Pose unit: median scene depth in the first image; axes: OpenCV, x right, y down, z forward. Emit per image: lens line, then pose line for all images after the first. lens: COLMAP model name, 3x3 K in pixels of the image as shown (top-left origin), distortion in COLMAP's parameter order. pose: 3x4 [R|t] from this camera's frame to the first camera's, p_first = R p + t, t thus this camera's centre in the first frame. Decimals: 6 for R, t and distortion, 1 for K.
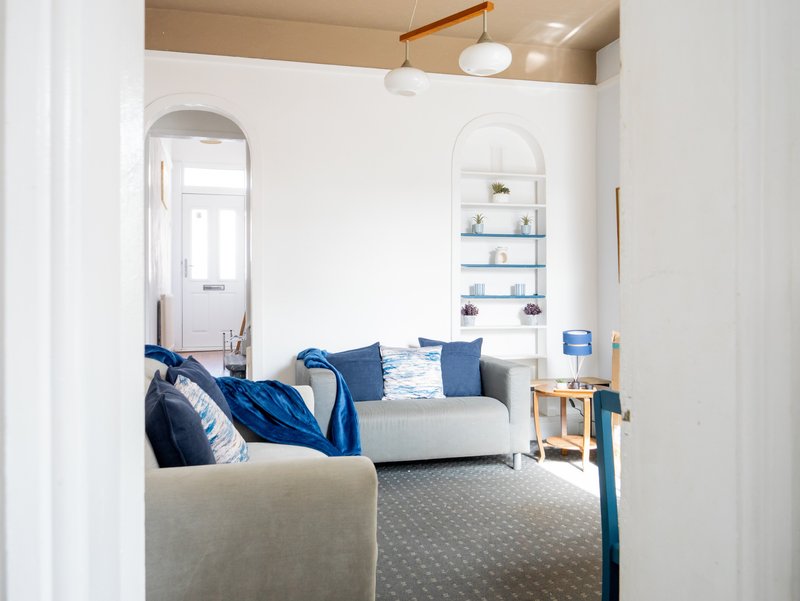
lens RADIAL K [[710.8, 0, 400.0], [0, 710.8, 300.5], [0, 0, 1]] dist [0.074479, 0.003362]
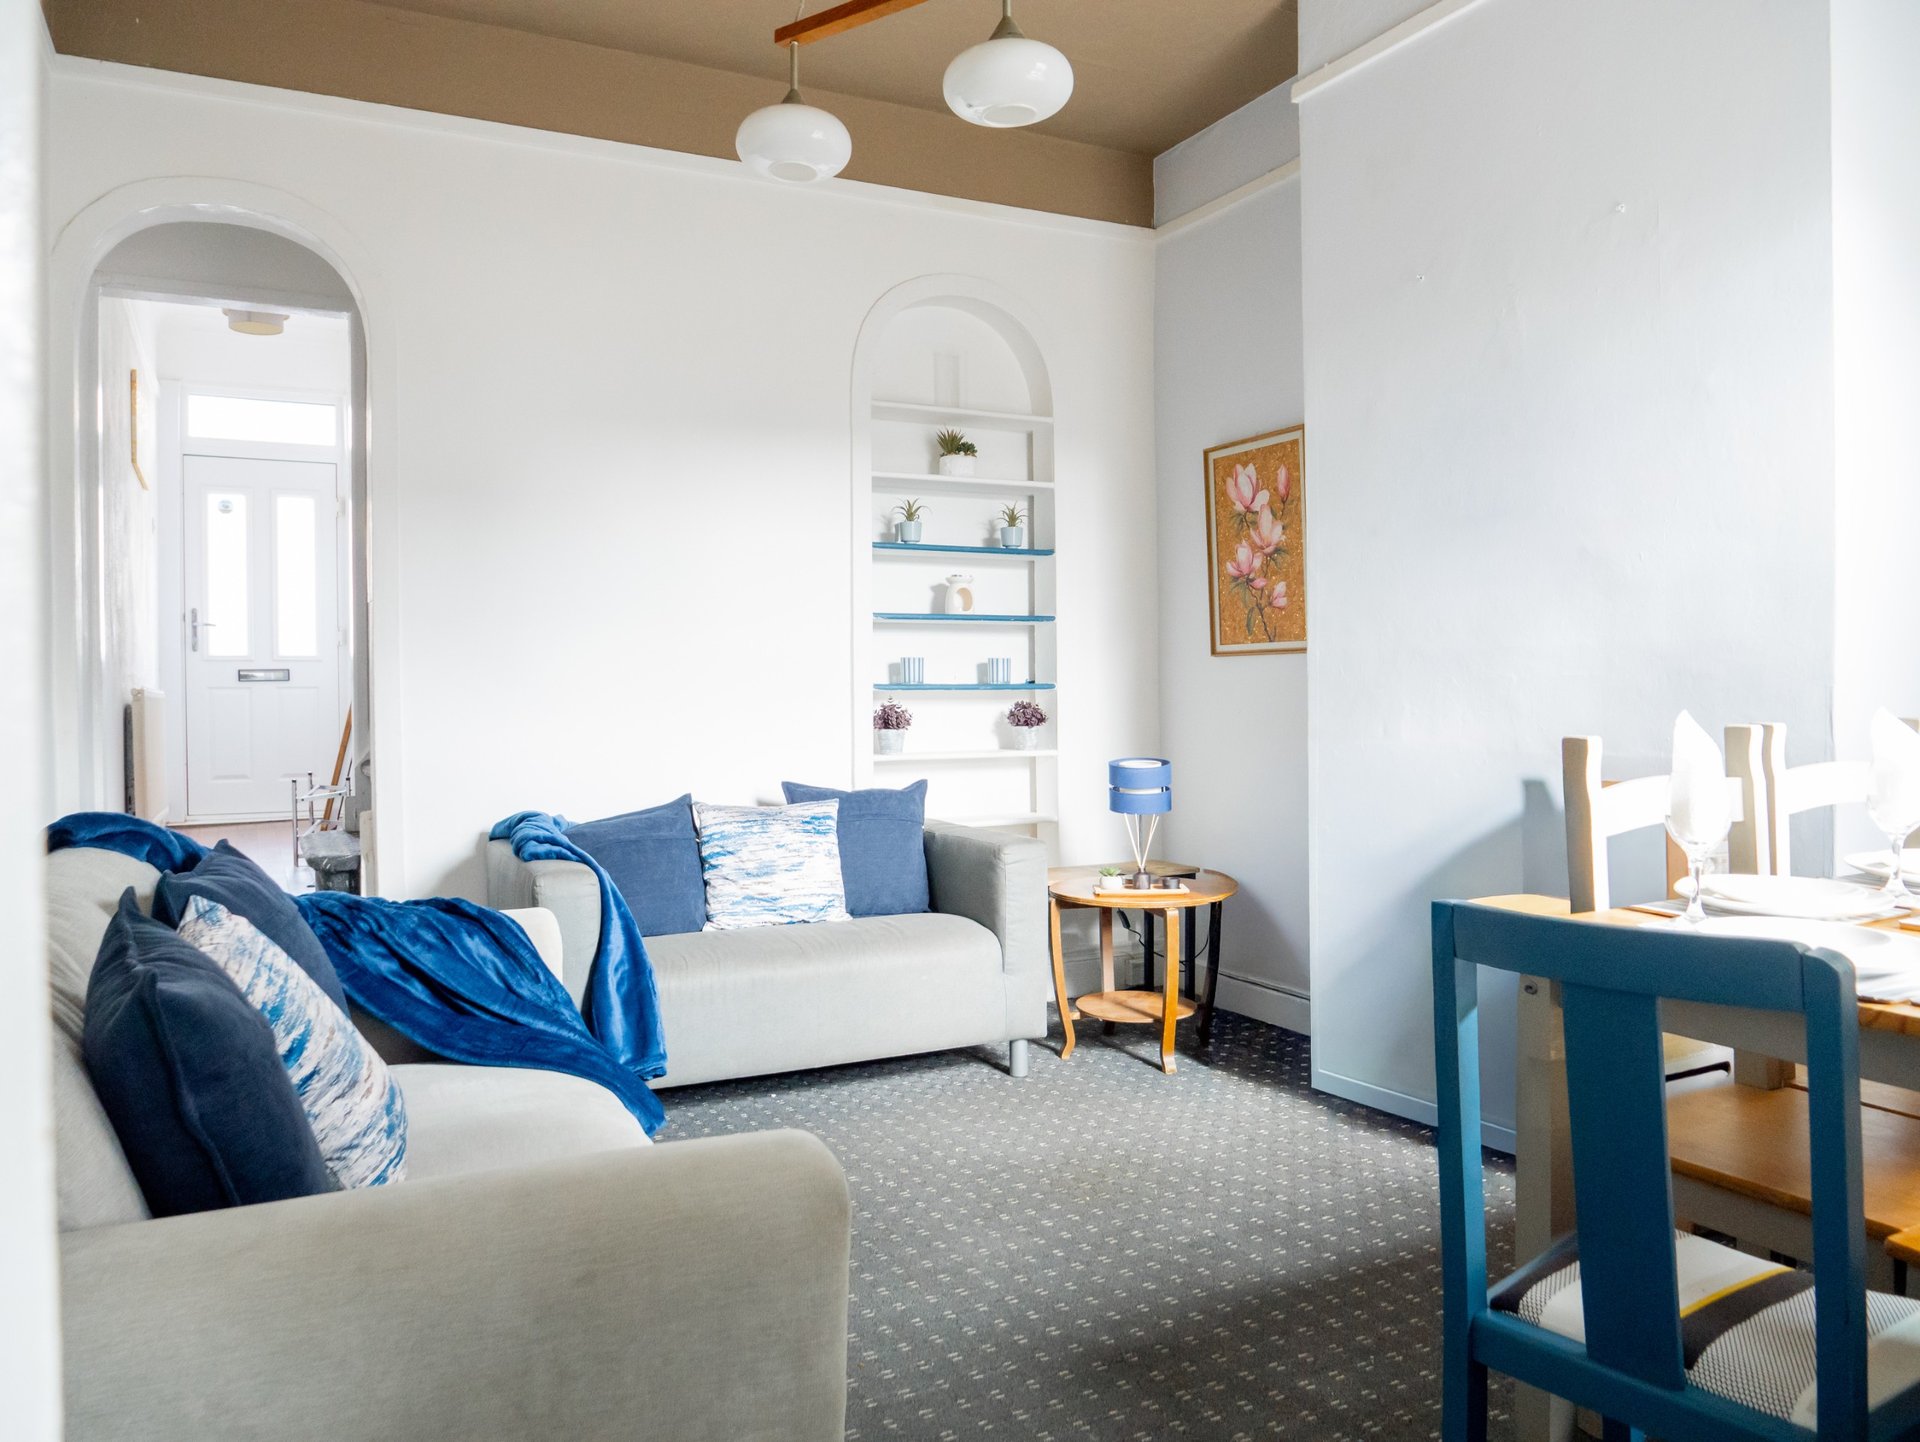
lens RADIAL K [[1444.3, 0, 960.0], [0, 1444.3, 721.0], [0, 0, 1]] dist [-0.014040, 0.000979]
pose [[0.979887, -0.010632, 0.199269, -0.043787], [0.008711, 0.999907, 0.010516, 0.007599], [-0.199362, -0.008568, 0.979889, 0.128556]]
